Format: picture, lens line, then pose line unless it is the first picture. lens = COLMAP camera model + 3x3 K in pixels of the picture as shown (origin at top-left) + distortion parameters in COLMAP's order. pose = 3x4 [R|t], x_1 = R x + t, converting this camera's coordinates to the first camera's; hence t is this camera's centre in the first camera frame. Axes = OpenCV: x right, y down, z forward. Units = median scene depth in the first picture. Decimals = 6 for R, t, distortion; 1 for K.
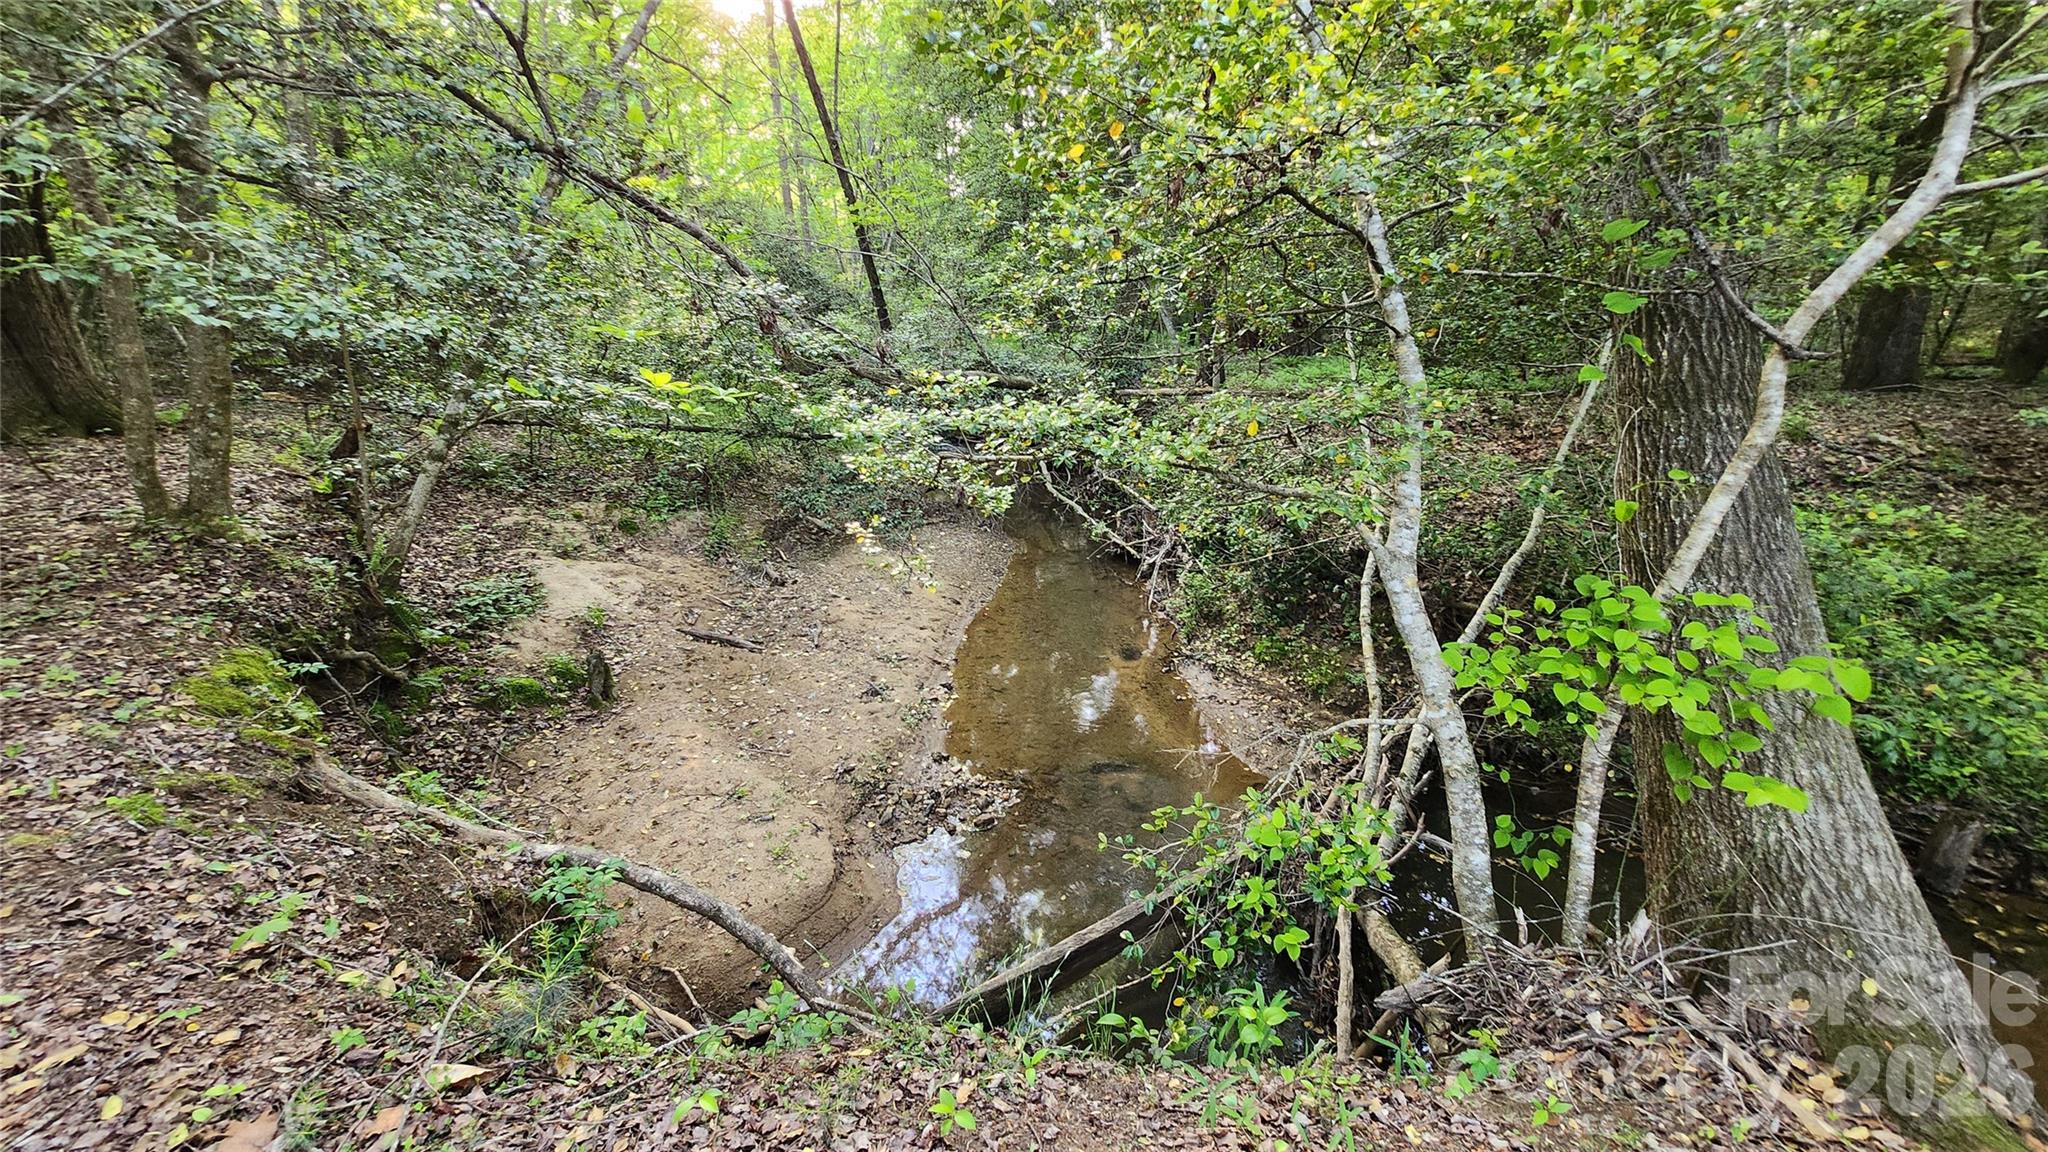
lens RADIAL K [[772.6, 0, 1023.7], [0, 772.6, 574.6], [0, 0, 1]] dist [-0.000601, -0.000069]
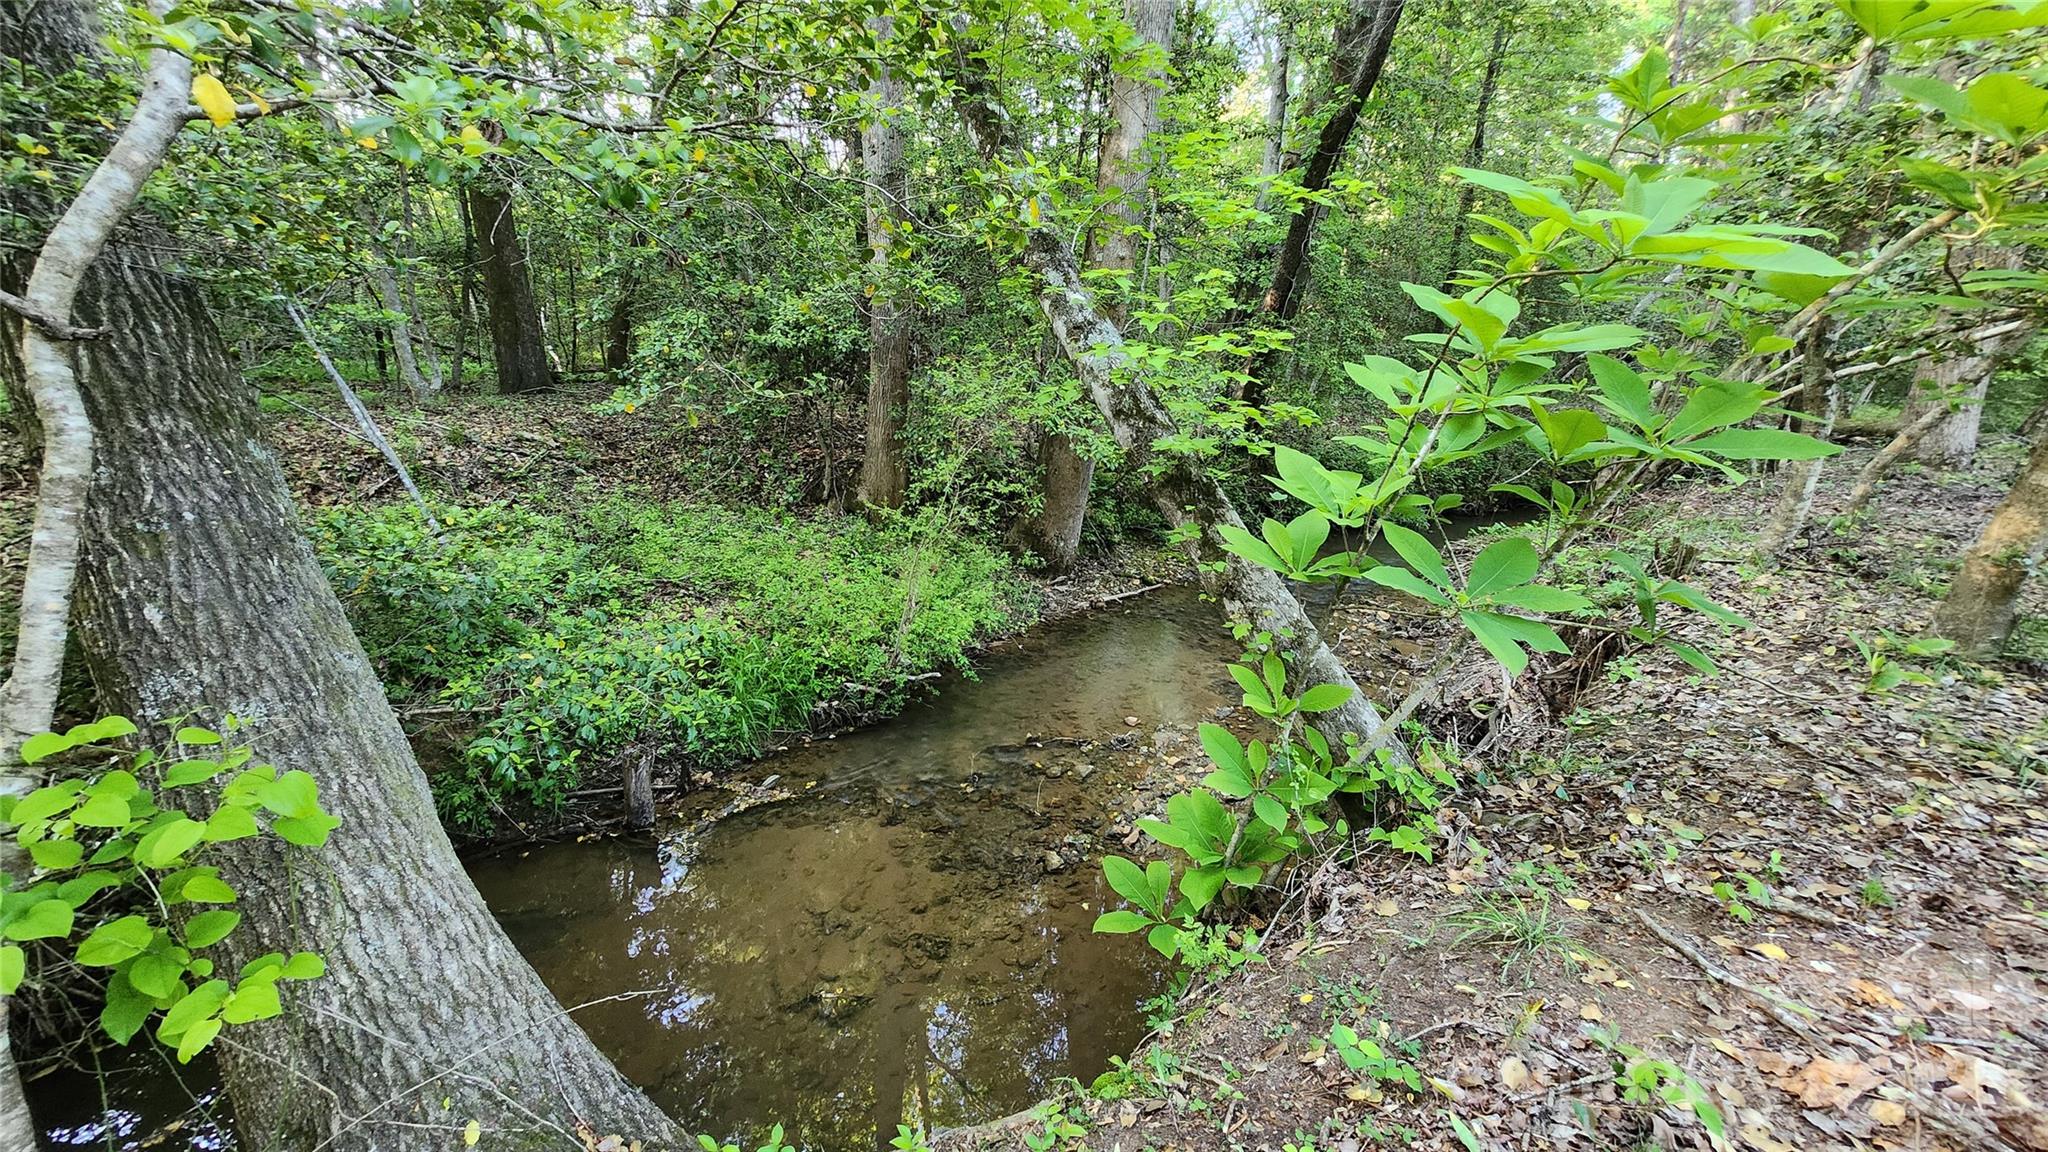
lens RADIAL K [[772.6, 0, 1023.8], [0, 772.6, 575.7], [0, 0, 1]] dist [-0.000601, -0.000069]
pose [[0.249331, -0.251698, 0.935137, 0.407643], [0.263598, 0.946813, 0.184559, -0.002578], [-0.931853, 0.200484, 0.302417, 0.074084]]
